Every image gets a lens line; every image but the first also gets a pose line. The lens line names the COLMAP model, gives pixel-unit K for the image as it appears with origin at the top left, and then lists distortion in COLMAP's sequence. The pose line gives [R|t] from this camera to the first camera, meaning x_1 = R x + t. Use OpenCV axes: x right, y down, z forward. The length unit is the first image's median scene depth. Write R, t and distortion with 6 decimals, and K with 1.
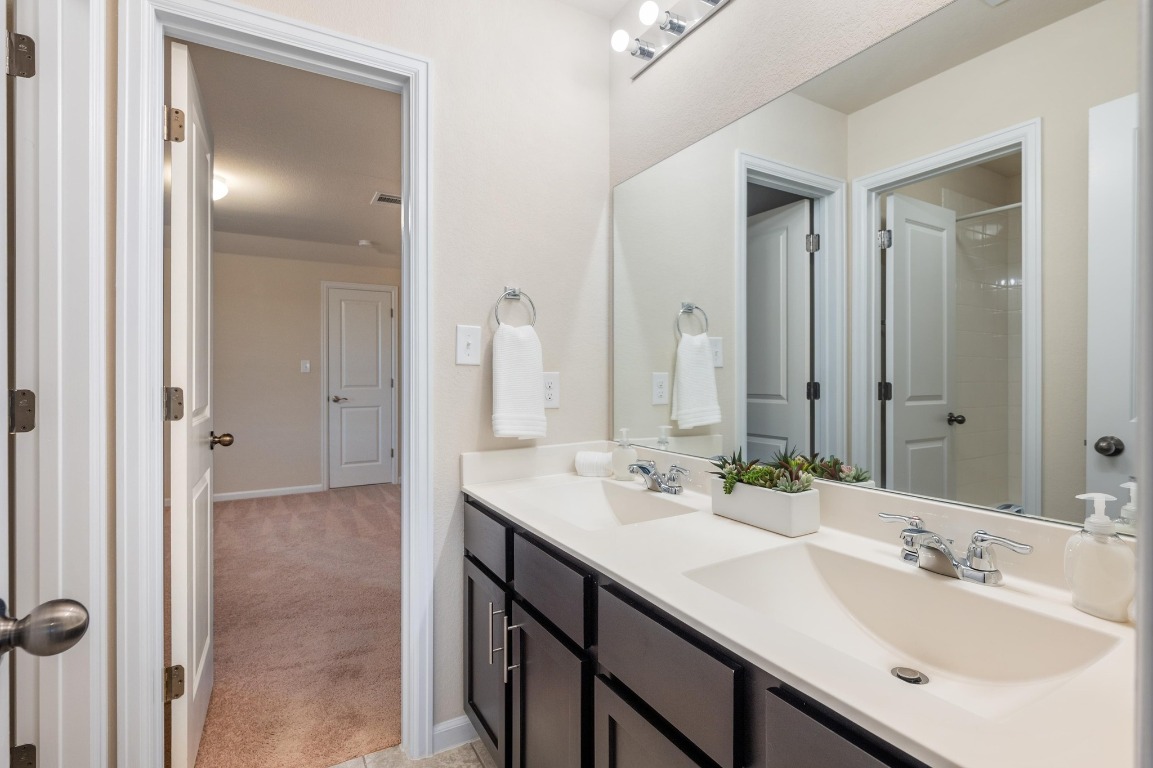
lens RADIAL K [[538.1, 0, 576.5], [0, 538.1, 384.0], [0, 0, 1]] dist [0.001391, 0.000131]
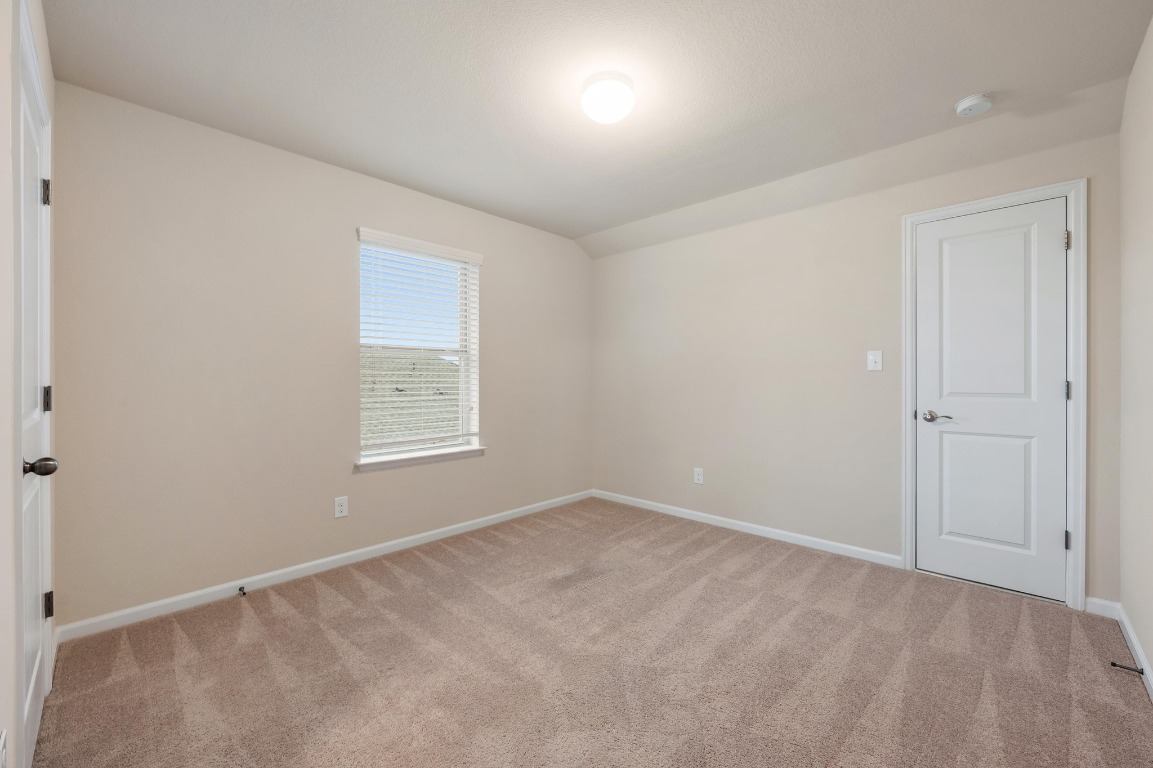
lens RADIAL K [[459.8, 0, 575.6], [0, 459.8, 381.1], [0, 0, 1]] dist [-0.005531, 0.000409]
pose [[0.284095, 0.004986, -0.958783, -0.088048], [-0.014291, 0.999897, 0.000966, -0.004493], [0.958690, 0.013427, 0.284137, 0.501111]]
